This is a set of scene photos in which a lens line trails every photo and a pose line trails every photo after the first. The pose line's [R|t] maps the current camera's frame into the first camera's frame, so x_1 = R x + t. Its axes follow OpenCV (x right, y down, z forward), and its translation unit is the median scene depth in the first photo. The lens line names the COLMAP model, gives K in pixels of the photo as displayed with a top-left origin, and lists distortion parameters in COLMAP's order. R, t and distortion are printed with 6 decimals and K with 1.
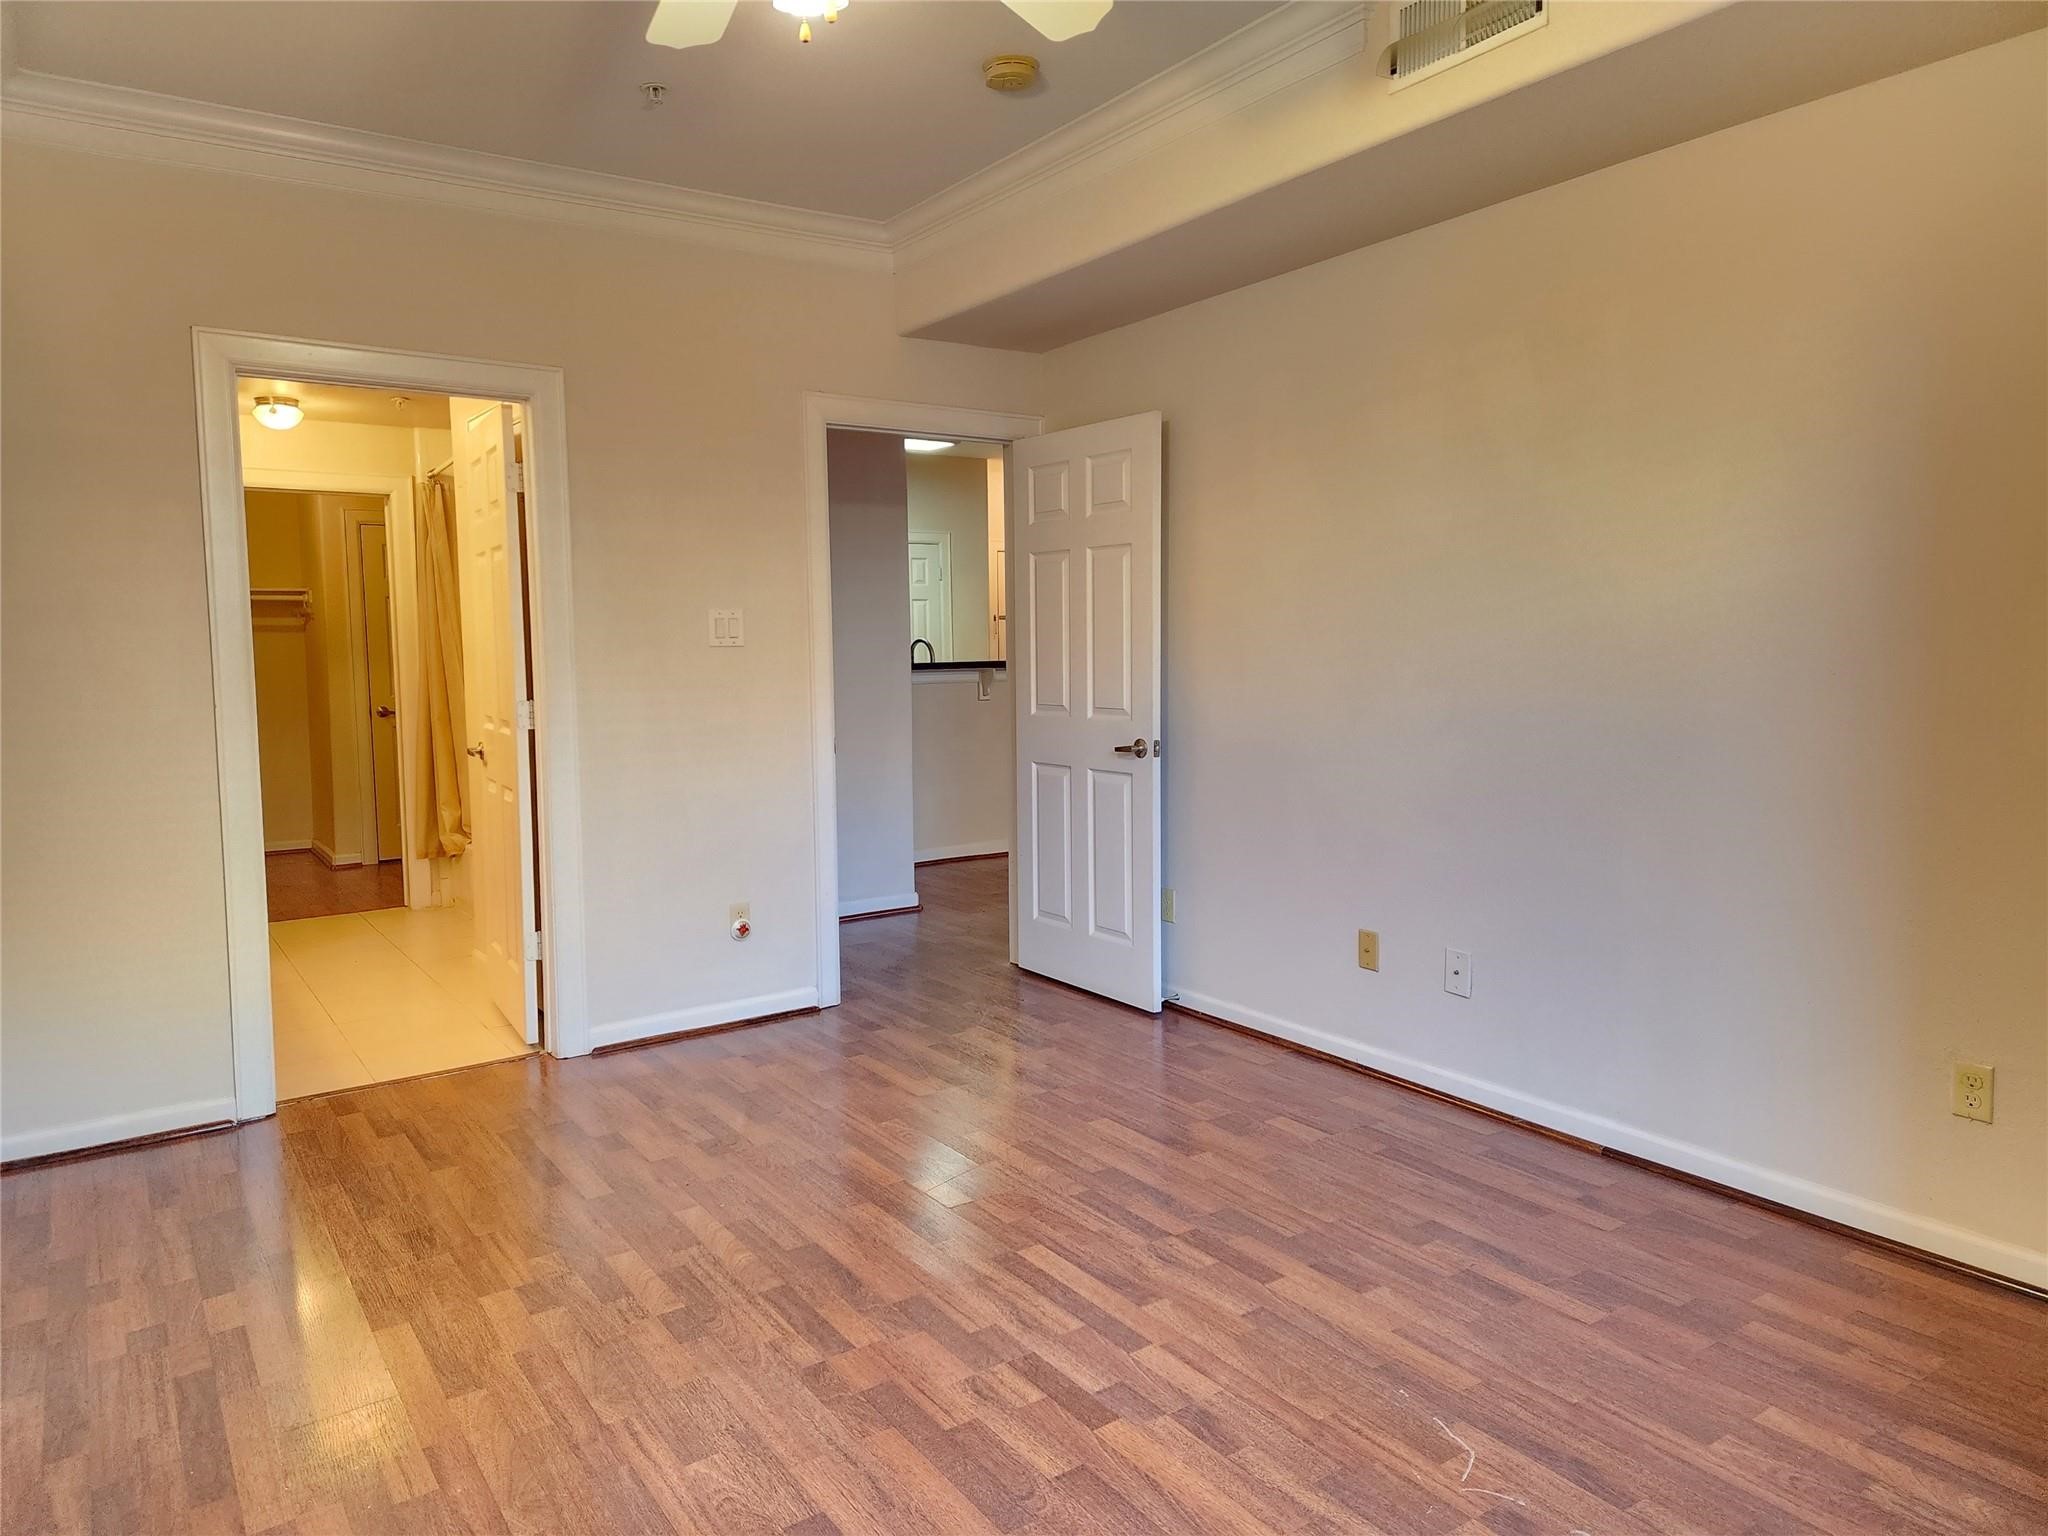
lens RADIAL K [[1351.9, 0, 1030.8], [0, 1351.9, 759.0], [0, 0, 1]] dist [0.097559, -0.097154]
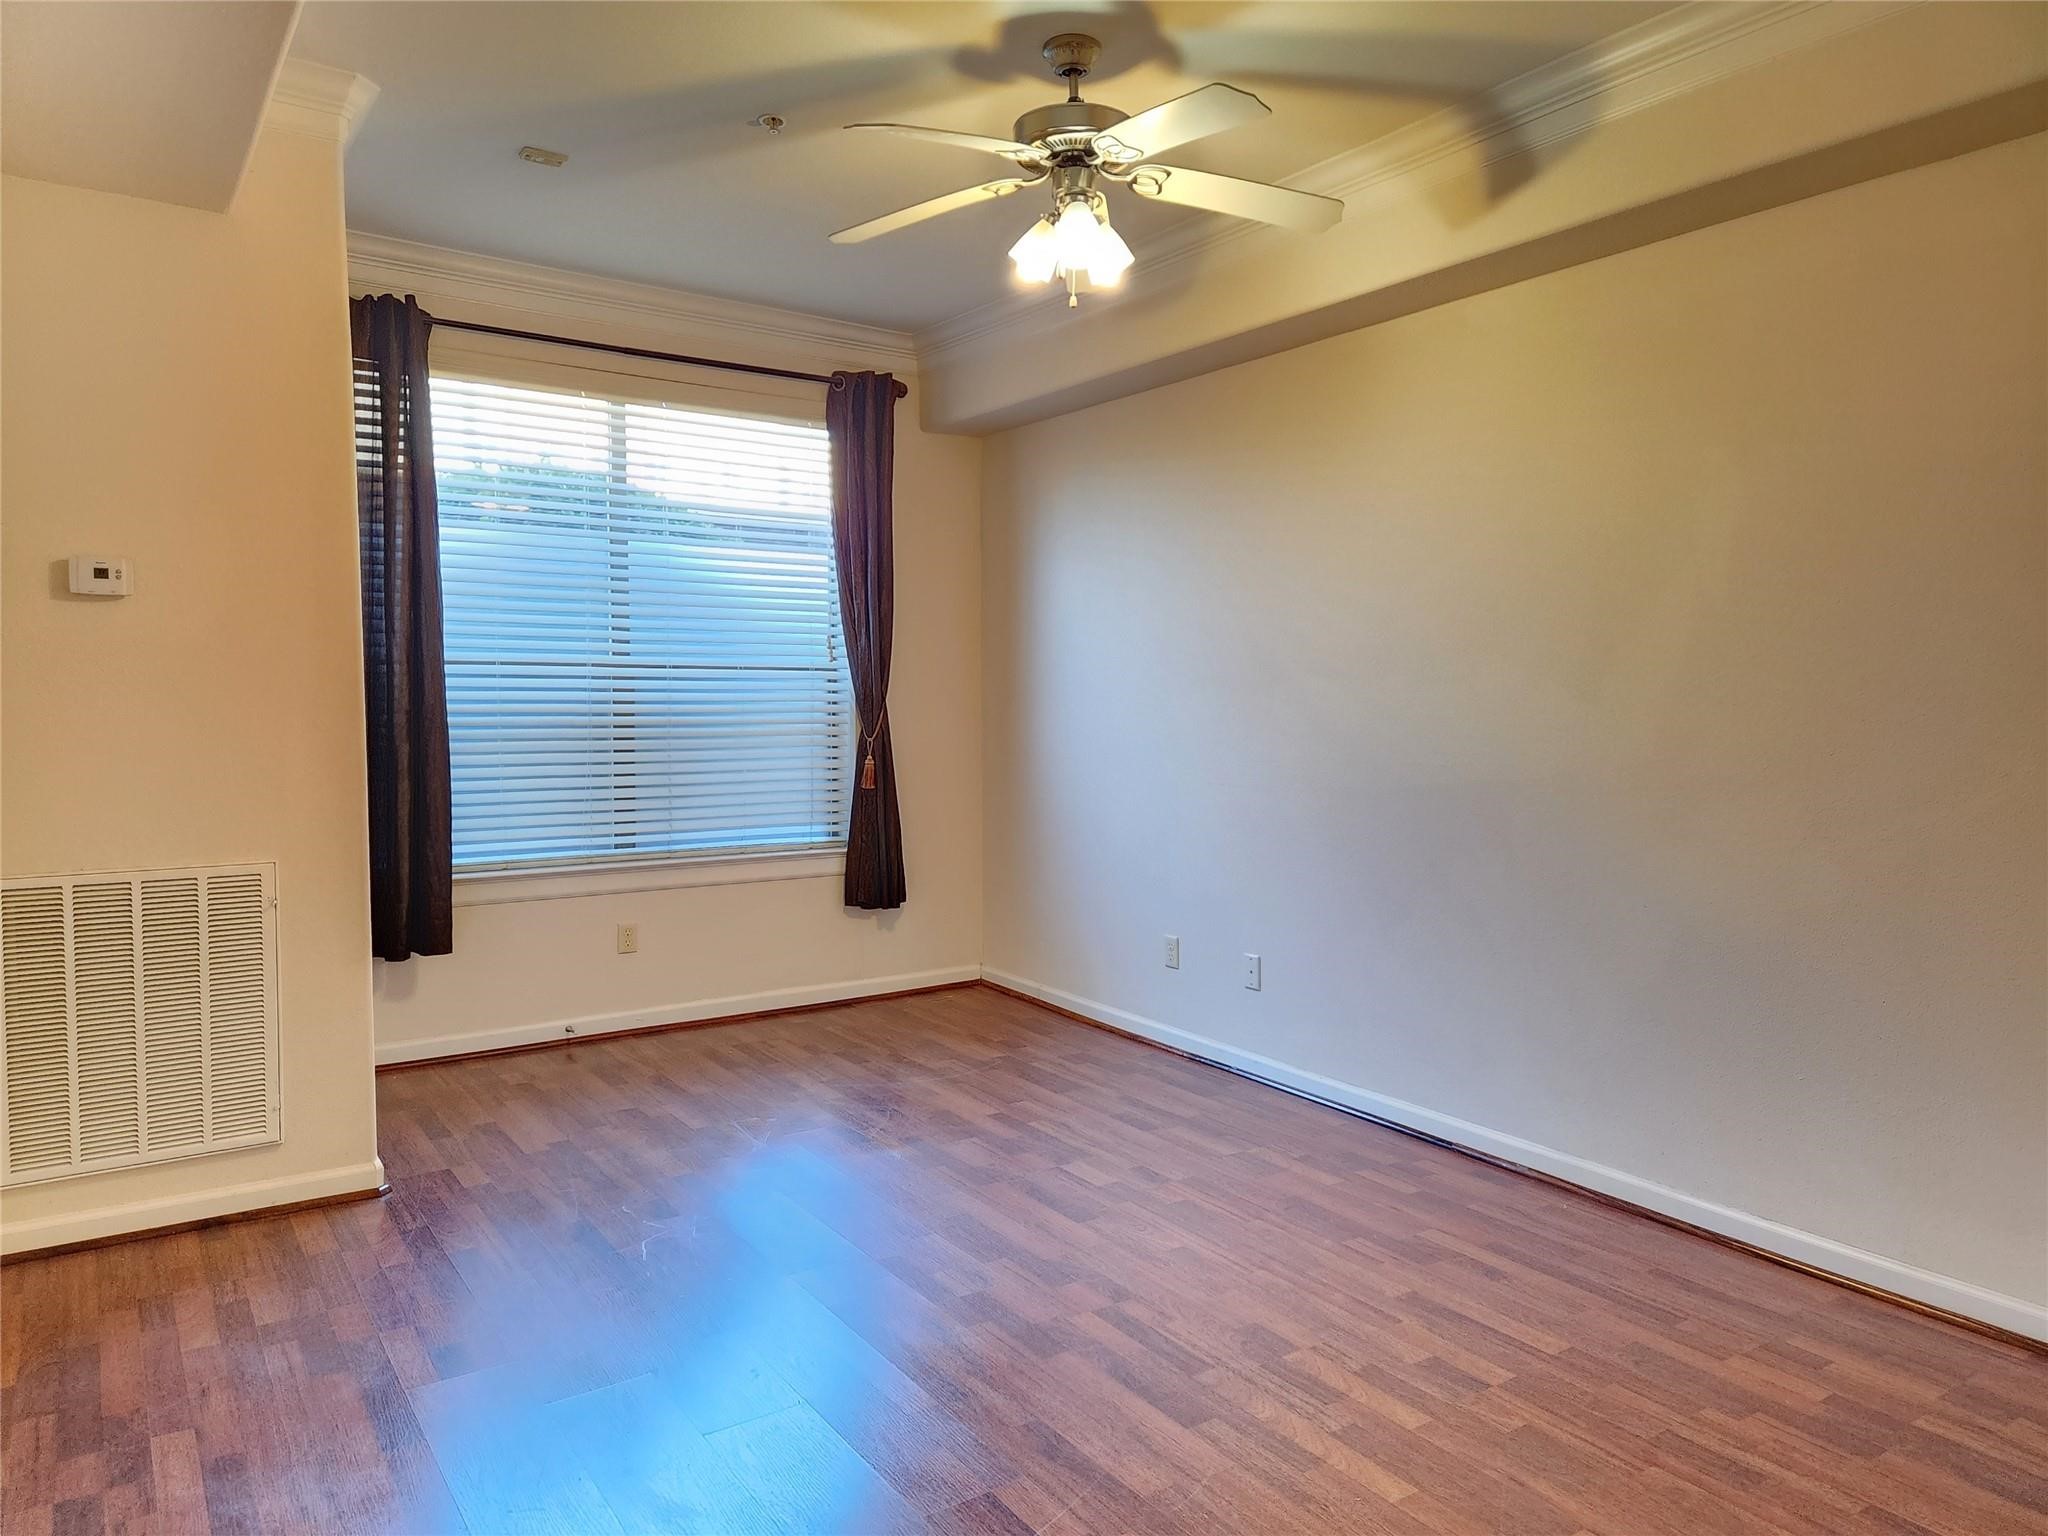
lens RADIAL K [[1351.9, 0, 1030.8], [0, 1351.9, 759.0], [0, 0, 1]] dist [0.097559, -0.097154]
pose [[-0.999913, 0.013169, -0.000770, -0.077604], [0.012940, 0.990541, 0.136603, -0.159654], [0.002562, 0.136581, -0.990626, 1.915599]]
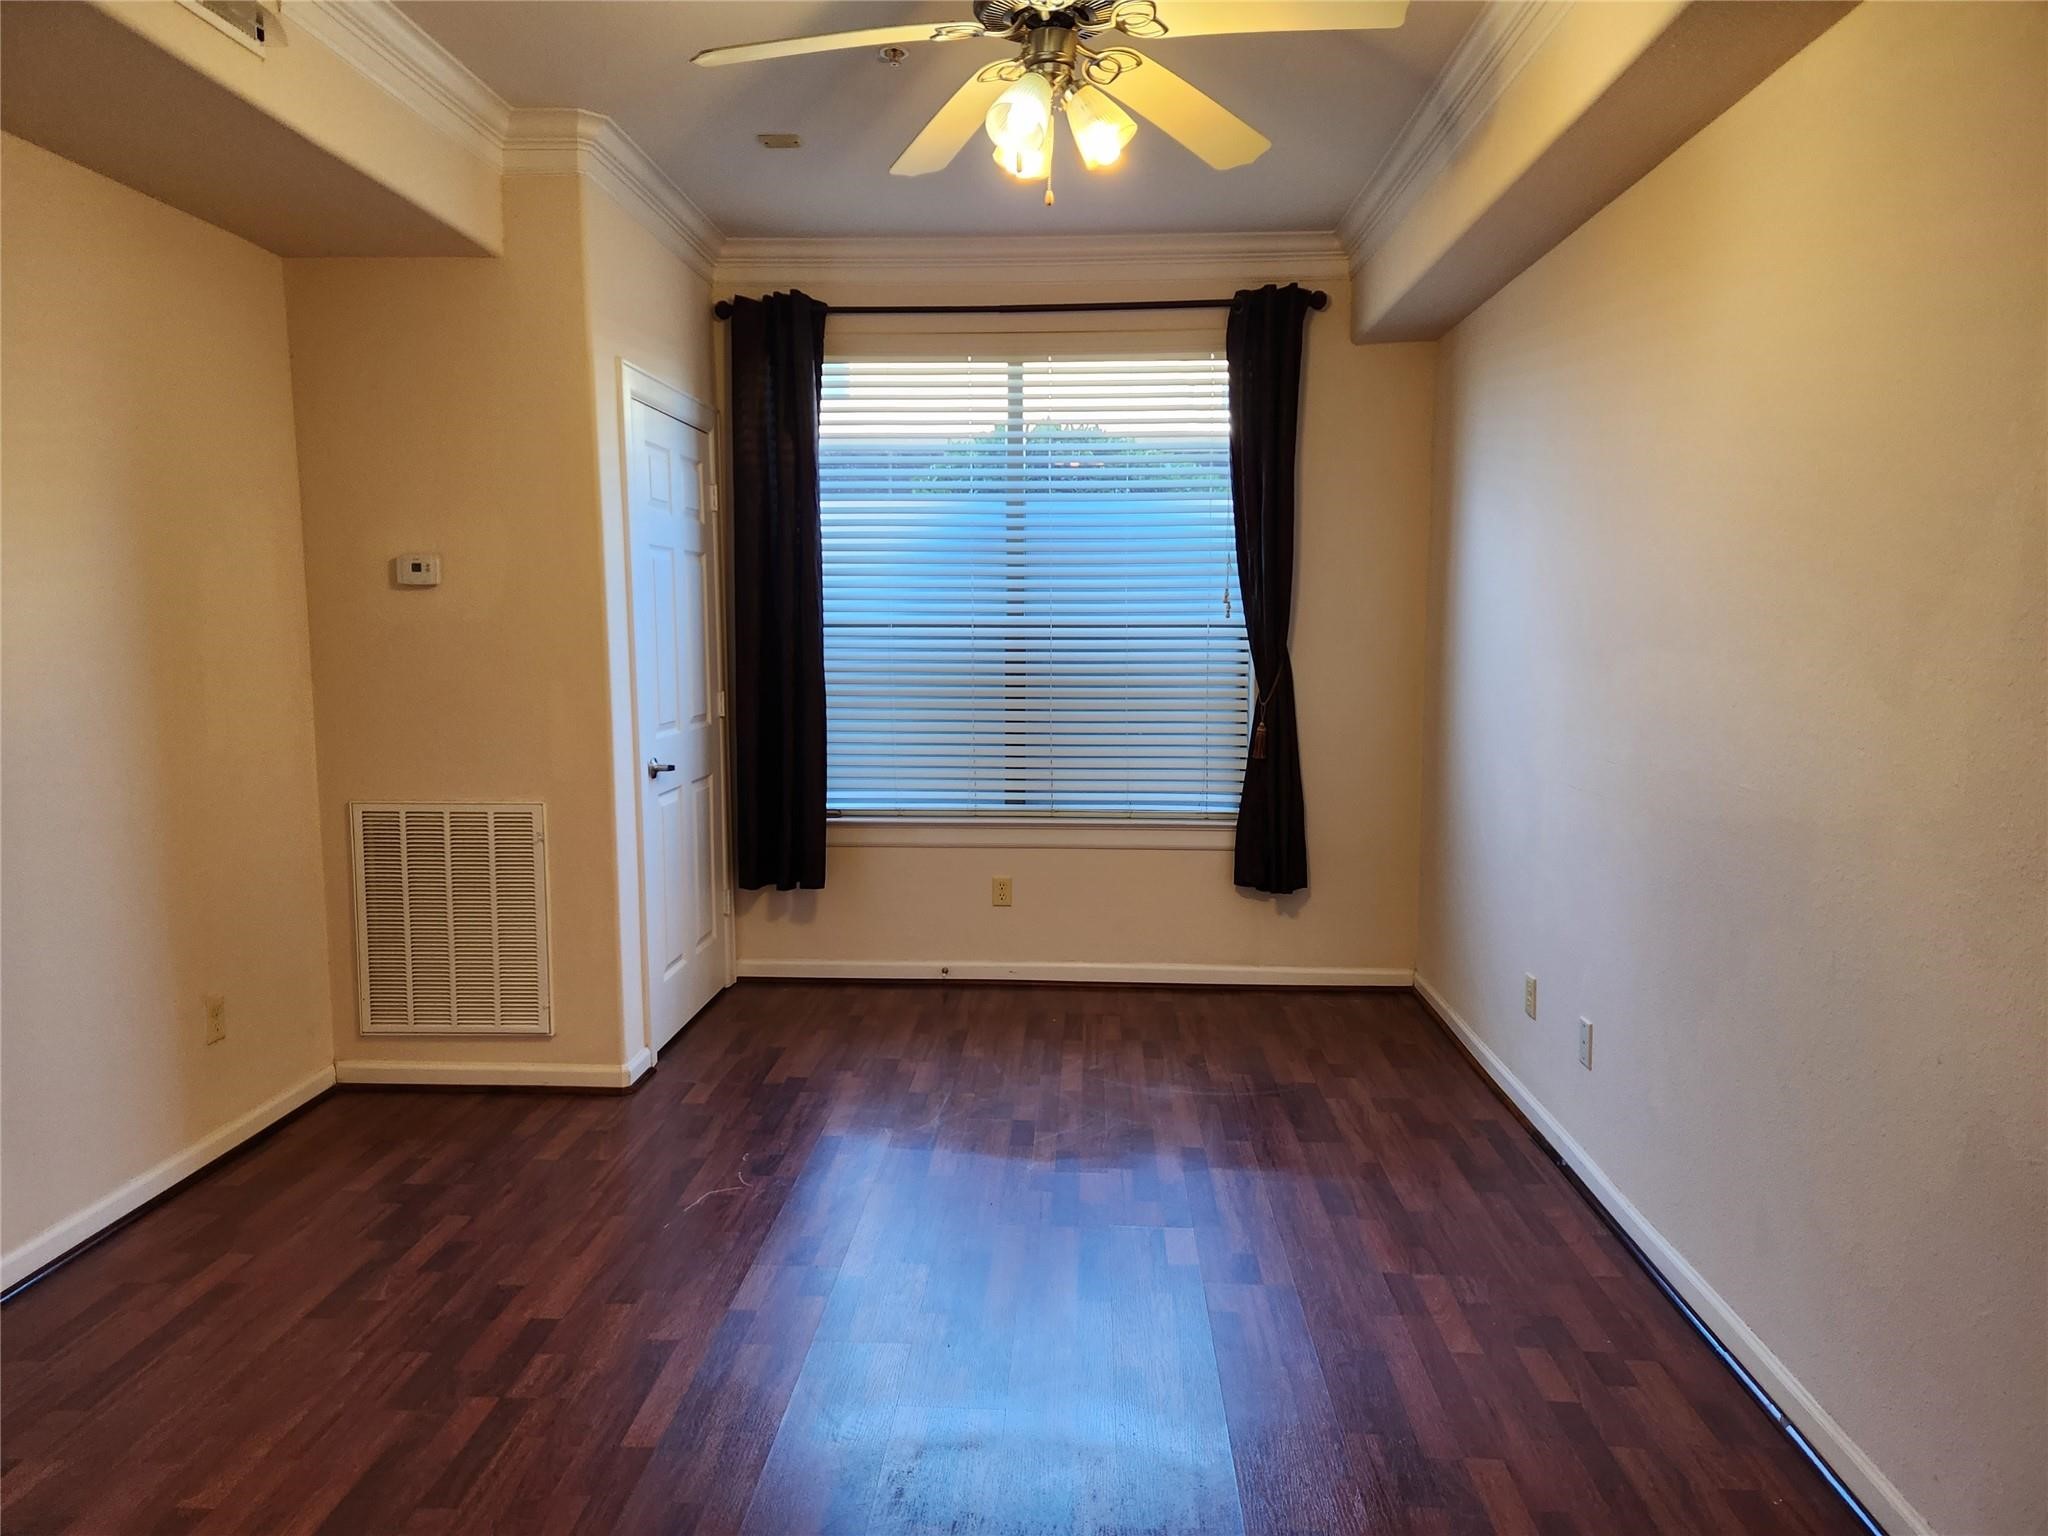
lens RADIAL K [[1351.9, 0, 1030.8], [0, 1351.9, 759.0], [0, 0, 1]] dist [0.097559, -0.097154]
pose [[-0.797236, -0.045059, 0.601984, -0.694826], [0.065892, 0.984757, 0.160973, -0.157175], [-0.600061, 0.167999, -0.782114, 1.531219]]
